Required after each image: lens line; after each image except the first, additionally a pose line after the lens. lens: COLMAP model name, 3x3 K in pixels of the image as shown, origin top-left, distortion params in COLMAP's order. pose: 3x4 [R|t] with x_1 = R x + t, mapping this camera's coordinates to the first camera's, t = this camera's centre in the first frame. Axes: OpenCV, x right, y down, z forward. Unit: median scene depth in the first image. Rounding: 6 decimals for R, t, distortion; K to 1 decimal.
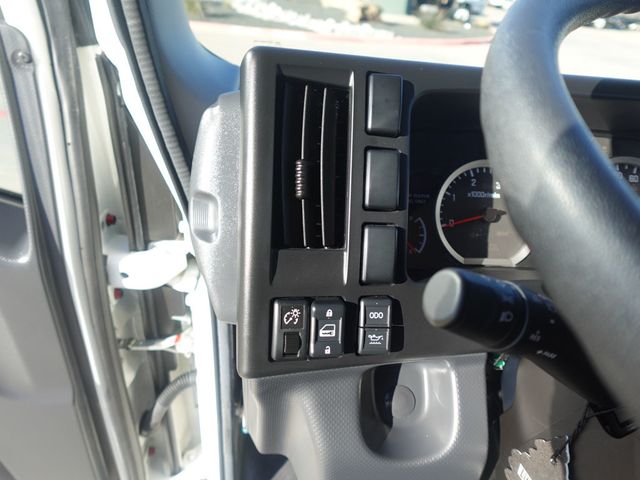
lens RADIAL K [[419.3, 0, 320.0], [0, 419.3, 240.0], [0, 0, 1]] dist [-0.002745, 0.003780]
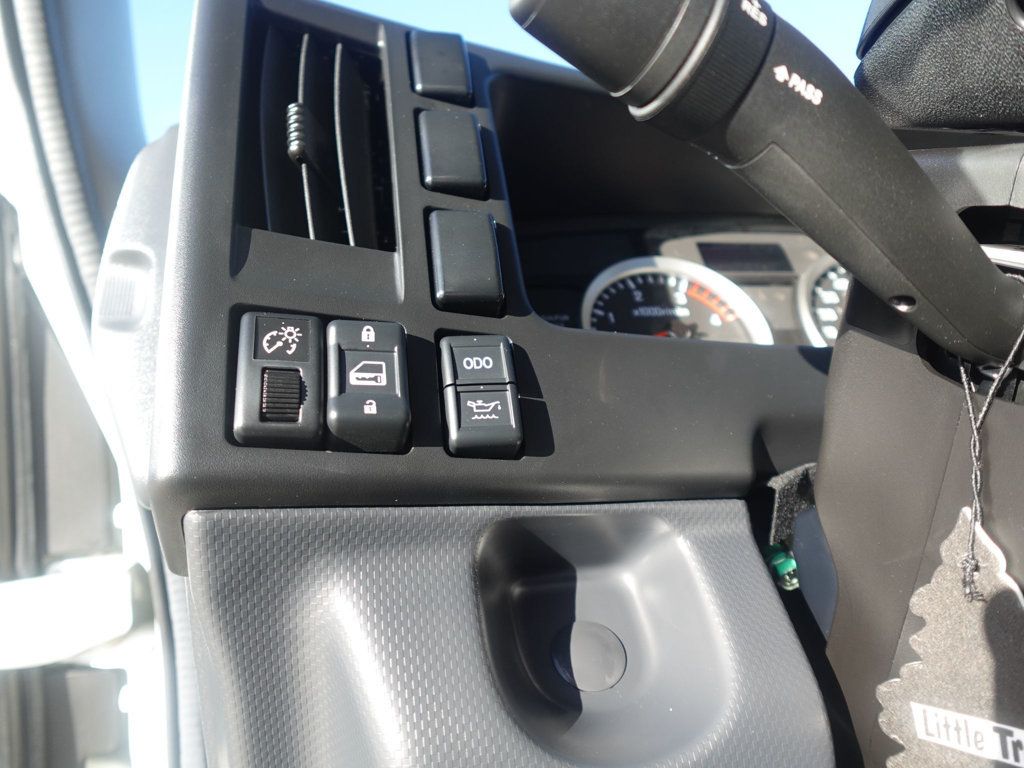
lens RADIAL K [[685.5, 0, 498.6], [0, 685.5, 391.5], [0, 0, 1]] dist [-0.008745, -0.002740]
pose [[0.985474, -0.112225, 0.127463, 0.056761], [0.160252, 0.862957, -0.479191, 0.573800], [-0.056218, 0.492657, 0.868406, 0.356683]]
